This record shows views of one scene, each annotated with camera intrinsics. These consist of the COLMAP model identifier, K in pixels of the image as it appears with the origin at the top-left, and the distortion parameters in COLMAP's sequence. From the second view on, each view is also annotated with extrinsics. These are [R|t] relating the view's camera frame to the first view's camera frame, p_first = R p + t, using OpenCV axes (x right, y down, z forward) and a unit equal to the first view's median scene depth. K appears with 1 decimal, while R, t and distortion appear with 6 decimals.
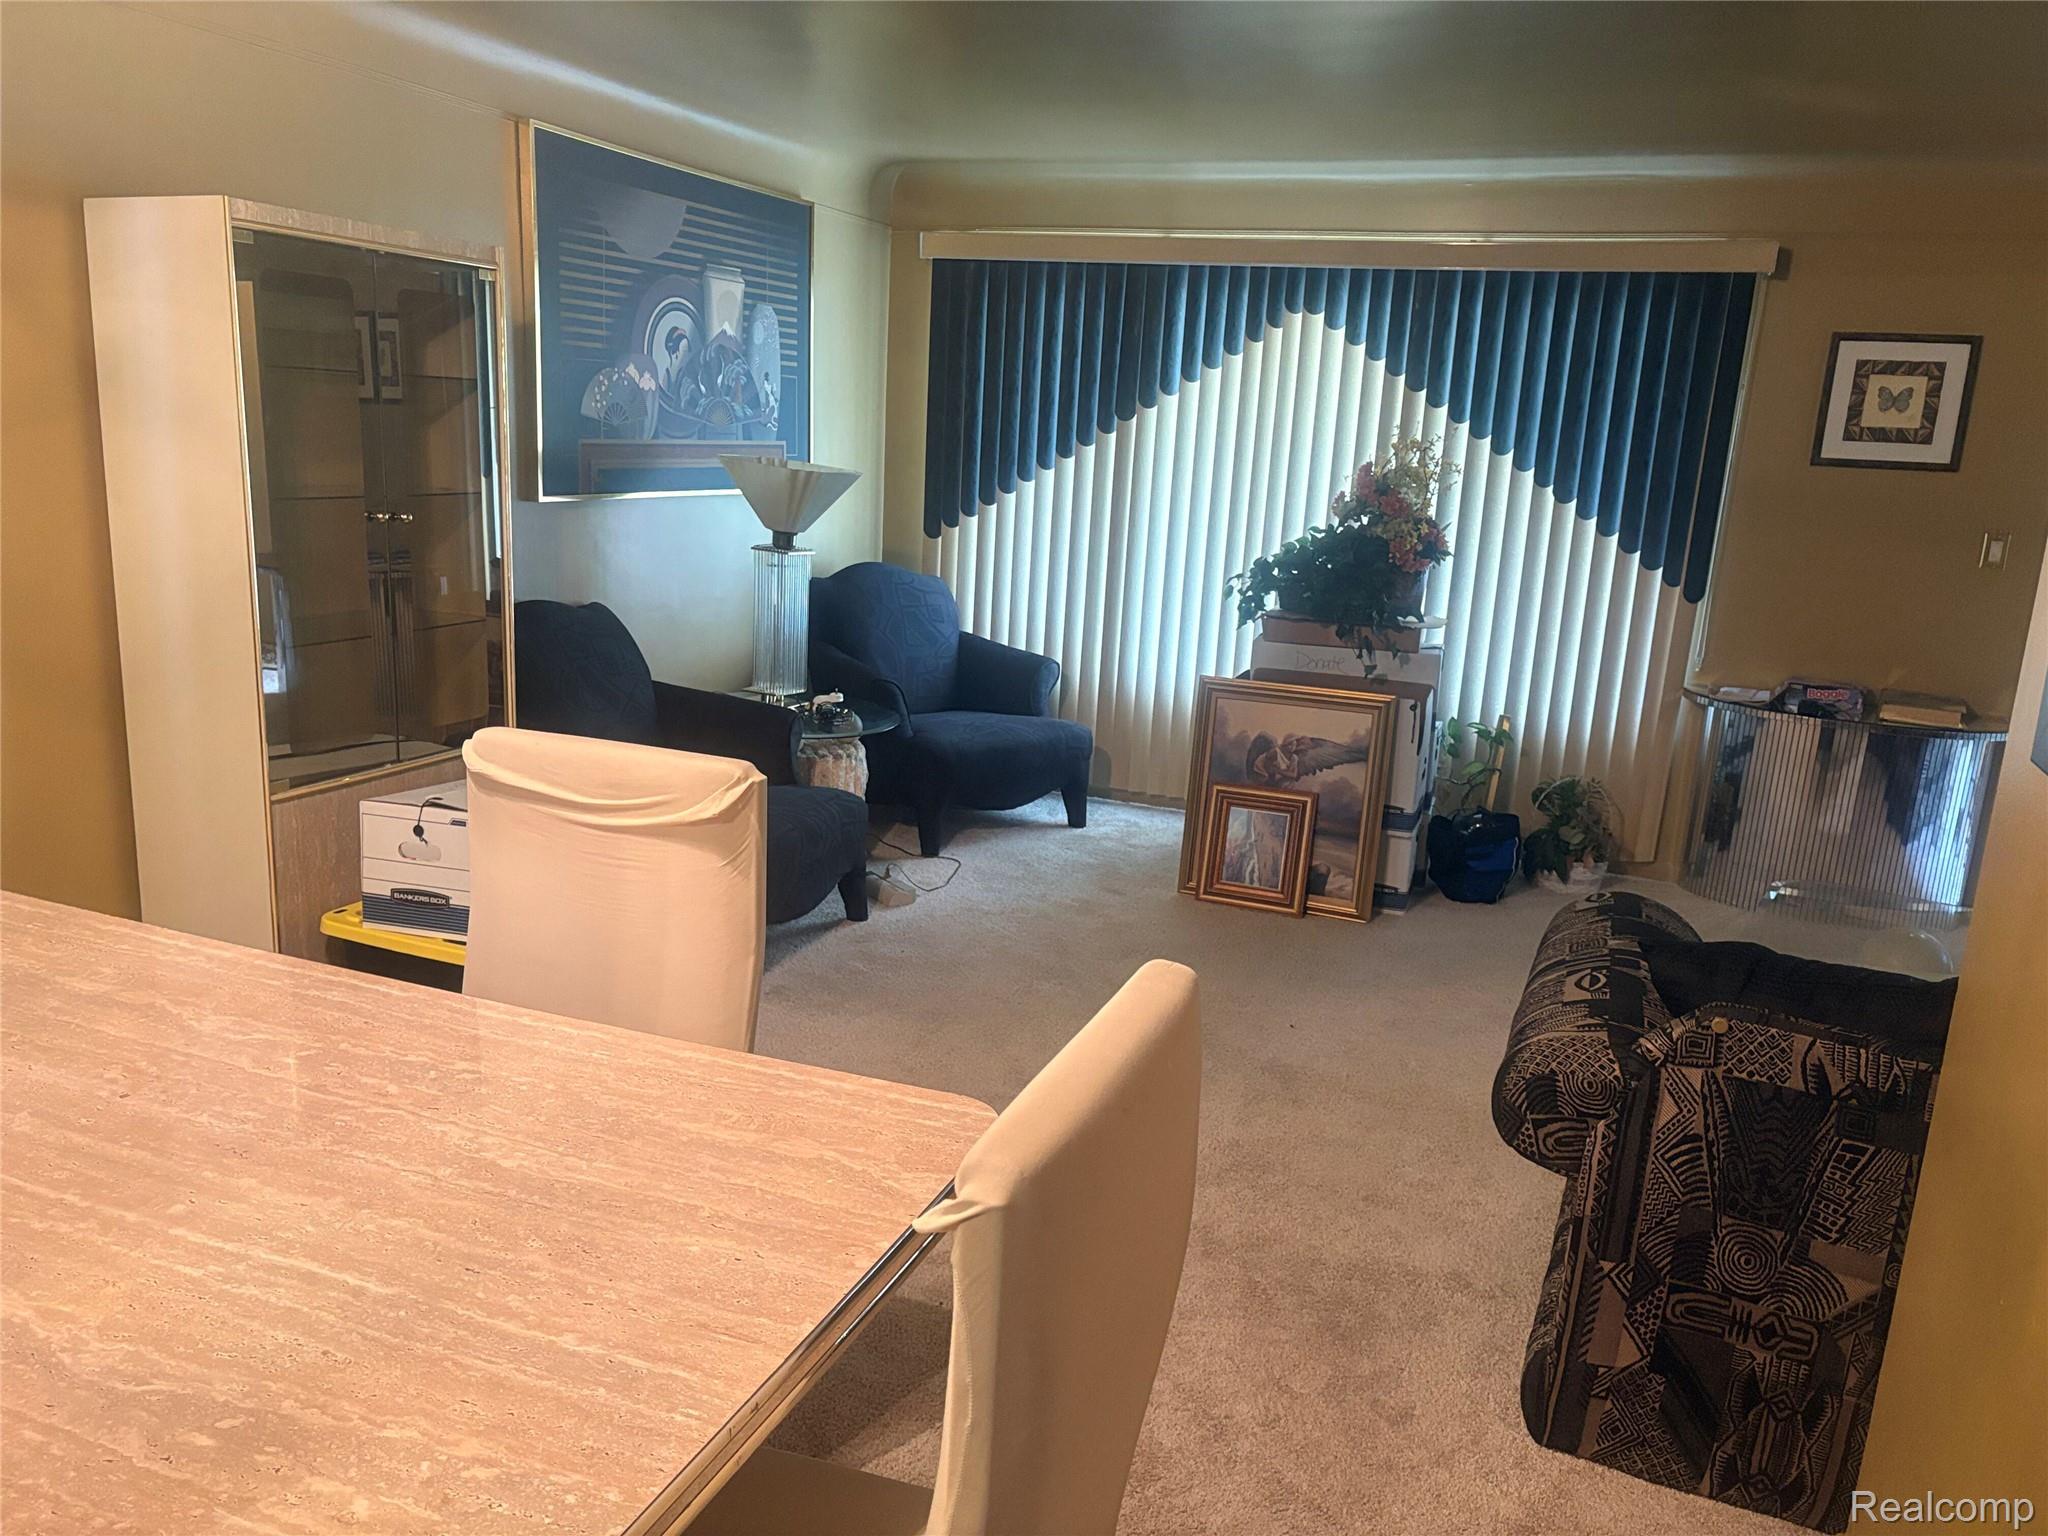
lens RADIAL K [[1545.9, 0, 1020.4], [0, 1545.9, 767.2], [0, 0, 1]] dist [0.051474, -0.051101]
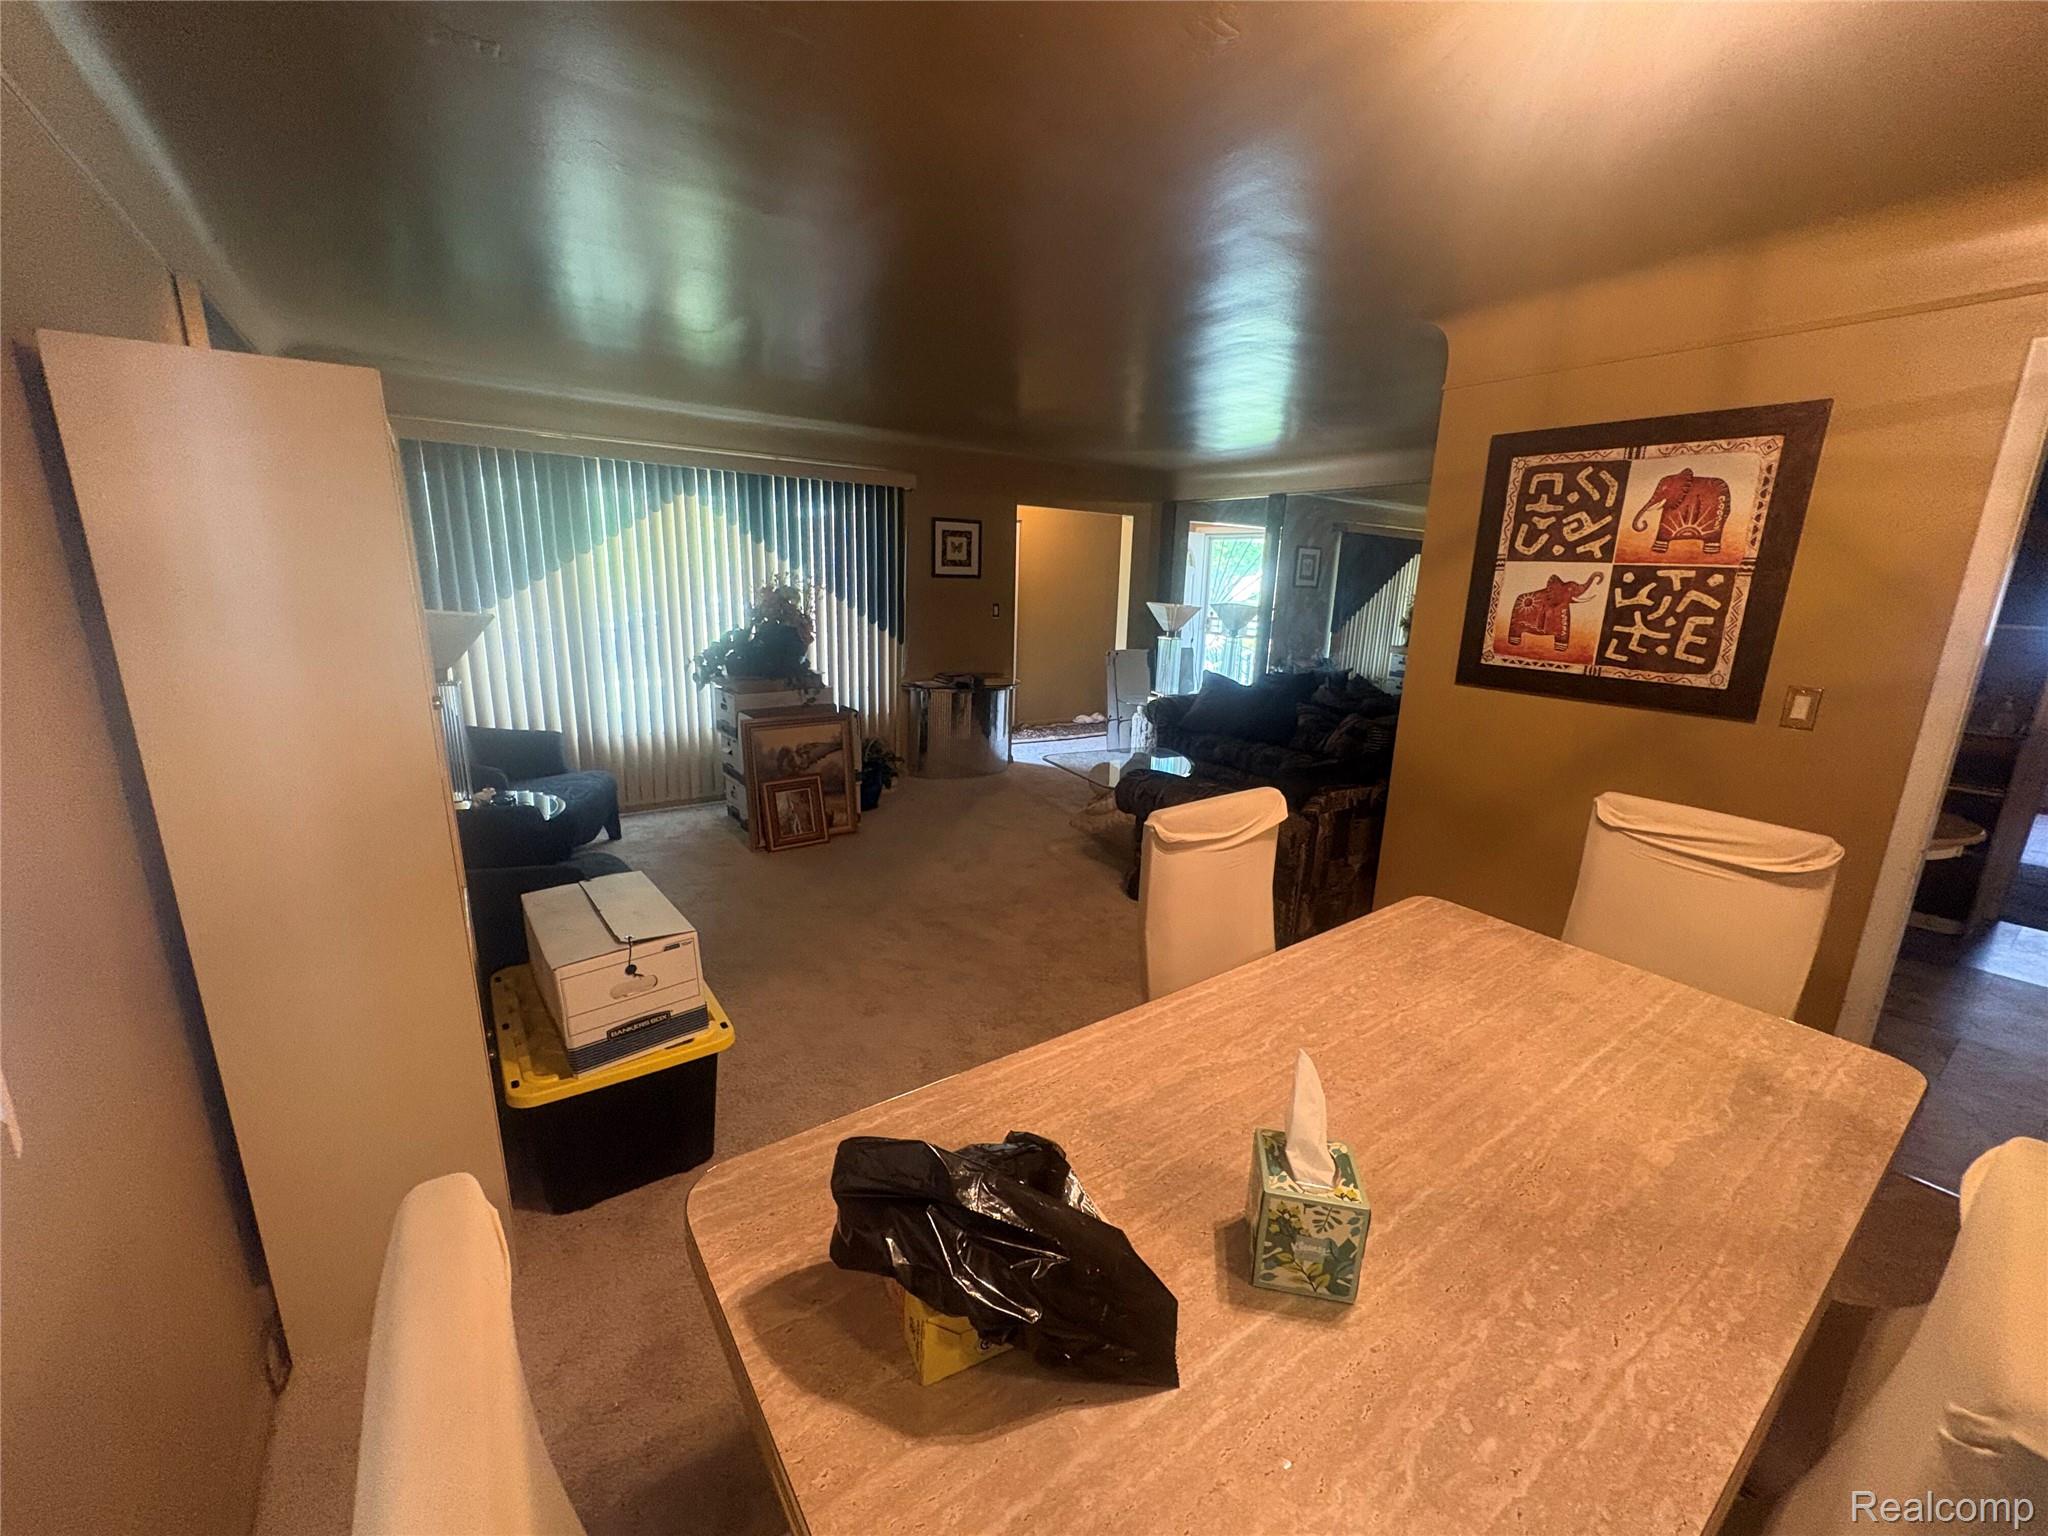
lens RADIAL K [[811.0, 0, 1028.6], [0, 811.0, 772.5], [0, 0, 1]] dist [0.000127, -0.000272]
pose [[0.534428, -0.236908, 0.811333, -0.432393], [0.184593, 0.969457, 0.161488, -0.088909], [-0.824810, 0.063463, 0.561837, 0.271574]]
